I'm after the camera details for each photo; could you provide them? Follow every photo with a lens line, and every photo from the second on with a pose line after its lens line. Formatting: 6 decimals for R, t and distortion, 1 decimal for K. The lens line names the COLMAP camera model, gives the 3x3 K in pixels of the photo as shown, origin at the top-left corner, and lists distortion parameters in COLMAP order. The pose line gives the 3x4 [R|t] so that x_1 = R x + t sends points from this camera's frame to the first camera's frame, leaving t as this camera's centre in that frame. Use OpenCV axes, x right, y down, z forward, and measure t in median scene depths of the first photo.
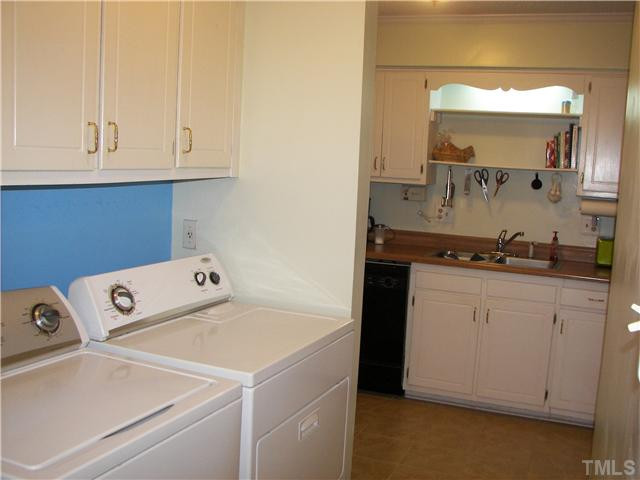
lens RADIAL K [[691.1, 0, 328.8], [0, 691.1, 242.1], [0, 0, 1]] dist [-0.221187, 0.337686]
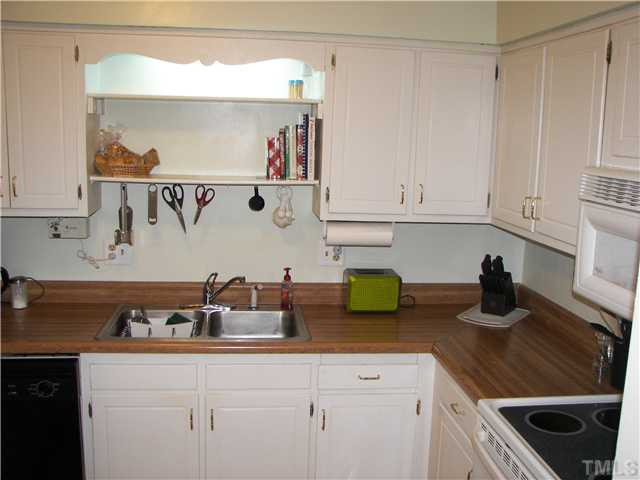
lens RADIAL K [[691.1, 0, 328.8], [0, 691.1, 242.1], [0, 0, 1]] dist [-0.221187, 0.337686]
pose [[0.871511, -0.103246, 0.479384, 0.034784], [0.073489, 0.994043, 0.080487, -0.094293], [-0.484838, -0.034916, 0.873906, 0.355099]]
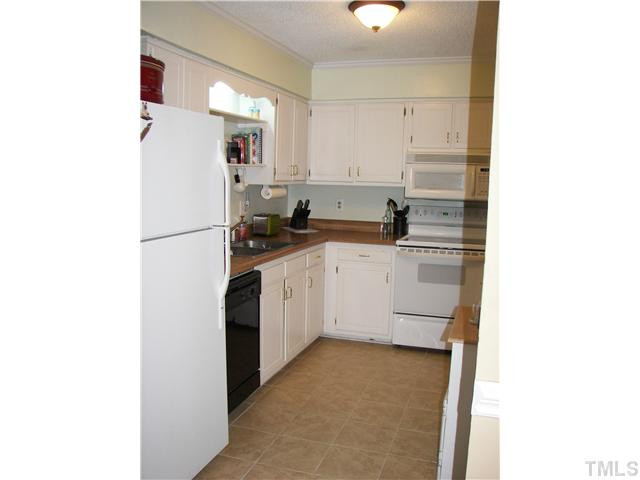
lens RADIAL K [[515.2, 0, 319.4], [0, 515.2, 249.5], [0, 0, 1]] dist [-0.151415, 0.000083]
pose [[-0.046933, -0.194785, 0.979722, -0.572937], [0.107153, 0.974162, 0.198812, -0.123523], [-0.993134, 0.114311, -0.024849, 0.877583]]
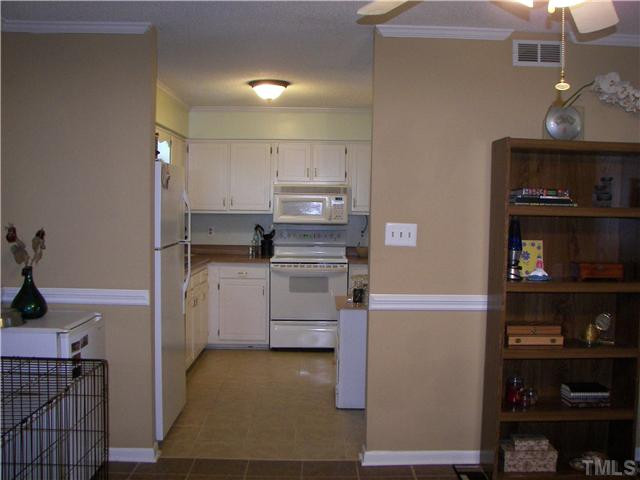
lens RADIAL K [[691.1, 0, 328.8], [0, 691.1, 242.1], [0, 0, 1]] dist [-0.221187, 0.337686]
pose [[-0.388122, -0.108404, 0.915210, -1.084123], [0.083201, 0.984882, 0.151941, -0.192076], [-0.917845, 0.135118, -0.373235, 1.153901]]
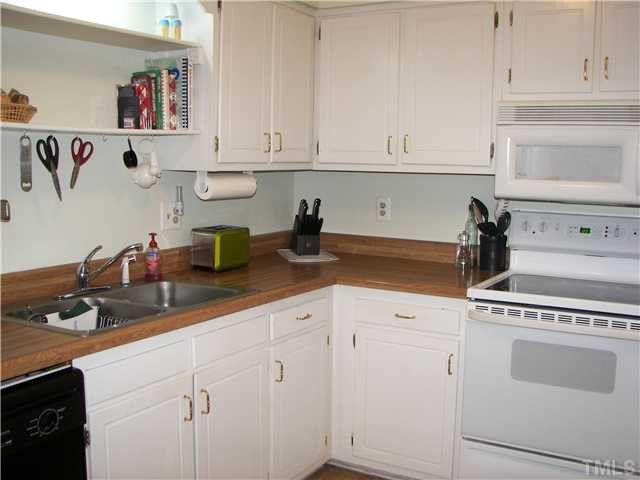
lens RADIAL K [[691.1, 0, 328.8], [0, 691.1, 242.1], [0, 0, 1]] dist [-0.221187, 0.337686]
pose [[0.148441, -0.170229, 0.974160, -0.241923], [0.122830, 0.980619, 0.152641, -0.081298], [-0.981264, 0.096997, 0.166473, 0.728565]]
